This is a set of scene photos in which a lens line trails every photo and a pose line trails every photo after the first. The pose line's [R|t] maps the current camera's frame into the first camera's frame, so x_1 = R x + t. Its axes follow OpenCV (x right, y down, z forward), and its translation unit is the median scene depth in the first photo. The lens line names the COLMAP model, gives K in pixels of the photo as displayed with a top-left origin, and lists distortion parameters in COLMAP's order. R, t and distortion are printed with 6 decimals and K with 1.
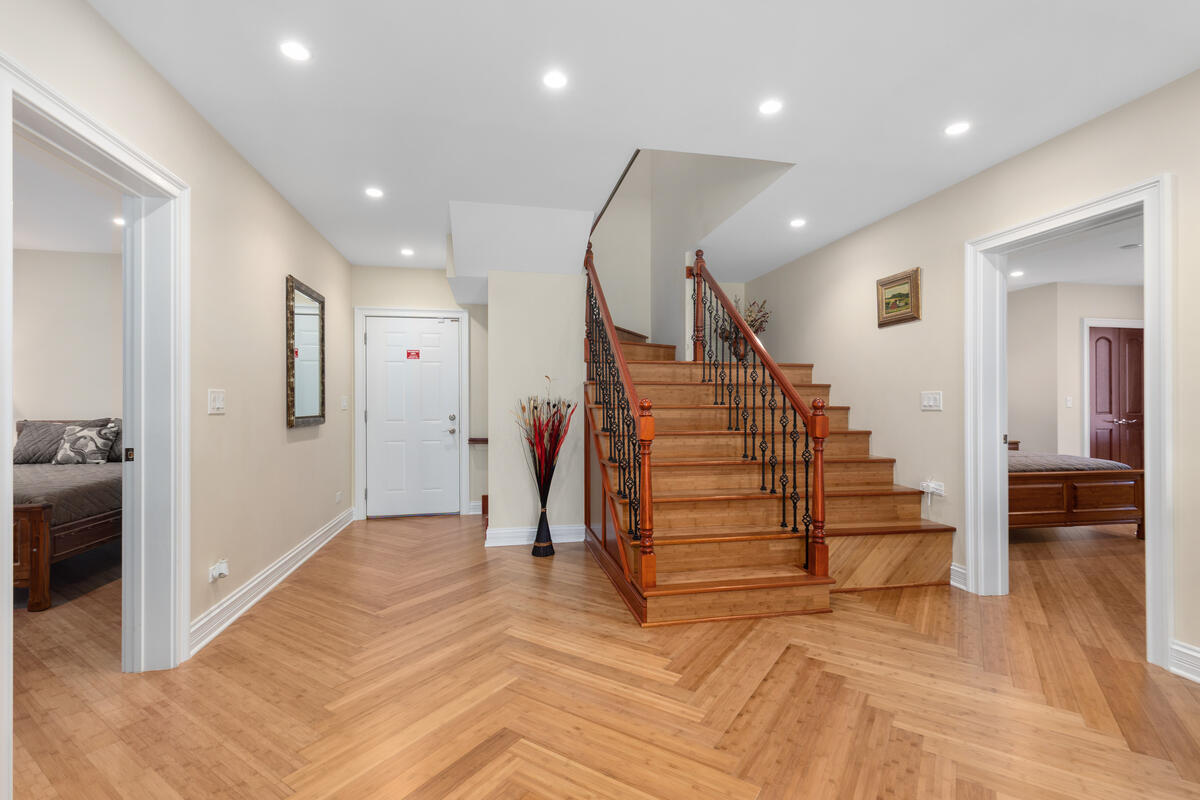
lens RADIAL K [[542.9, 0, 606.4], [0, 542.9, 408.7], [0, 0, 1]] dist [0.002272, 0.000052]
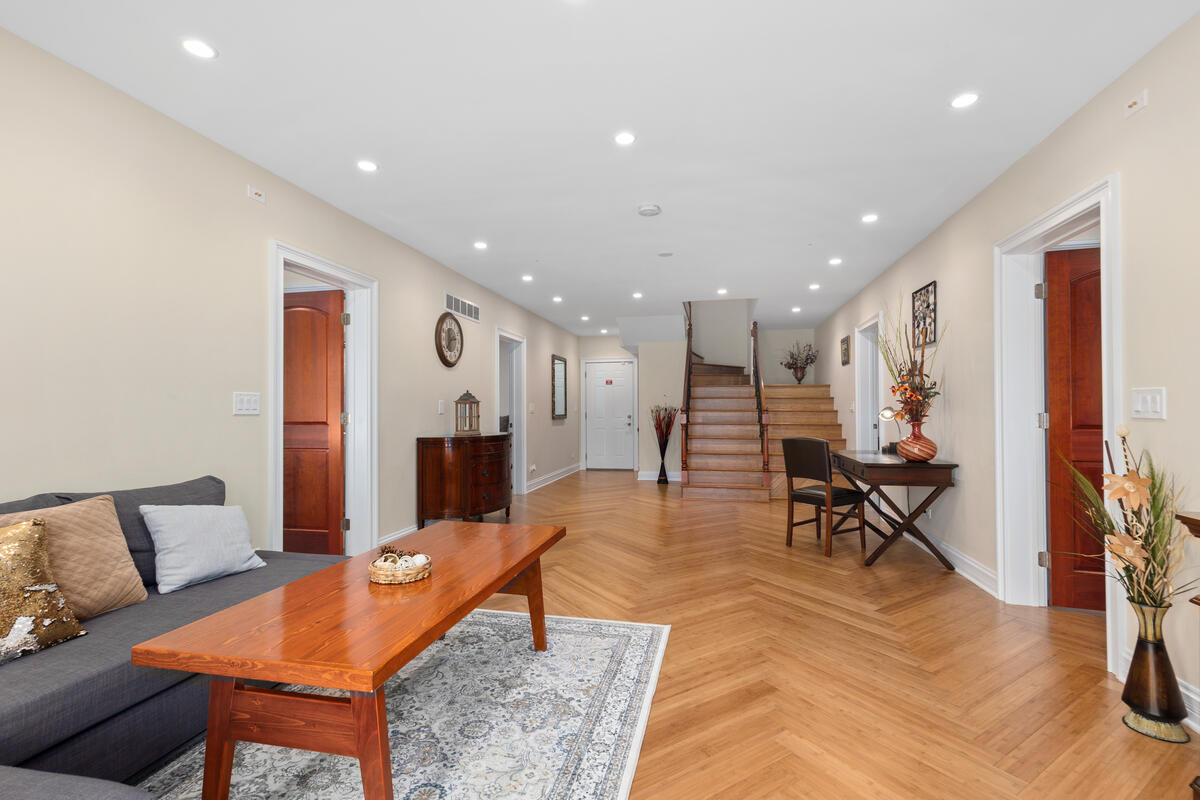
lens RADIAL K [[542.9, 0, 606.4], [0, 542.9, 408.7], [0, 0, 1]] dist [0.002272, 0.000052]
pose [[0.917354, -0.004485, -0.398047, 0.495453], [0.001397, 0.999967, -0.008048, 0.006244], [0.398070, 0.006827, 0.917330, -0.934032]]
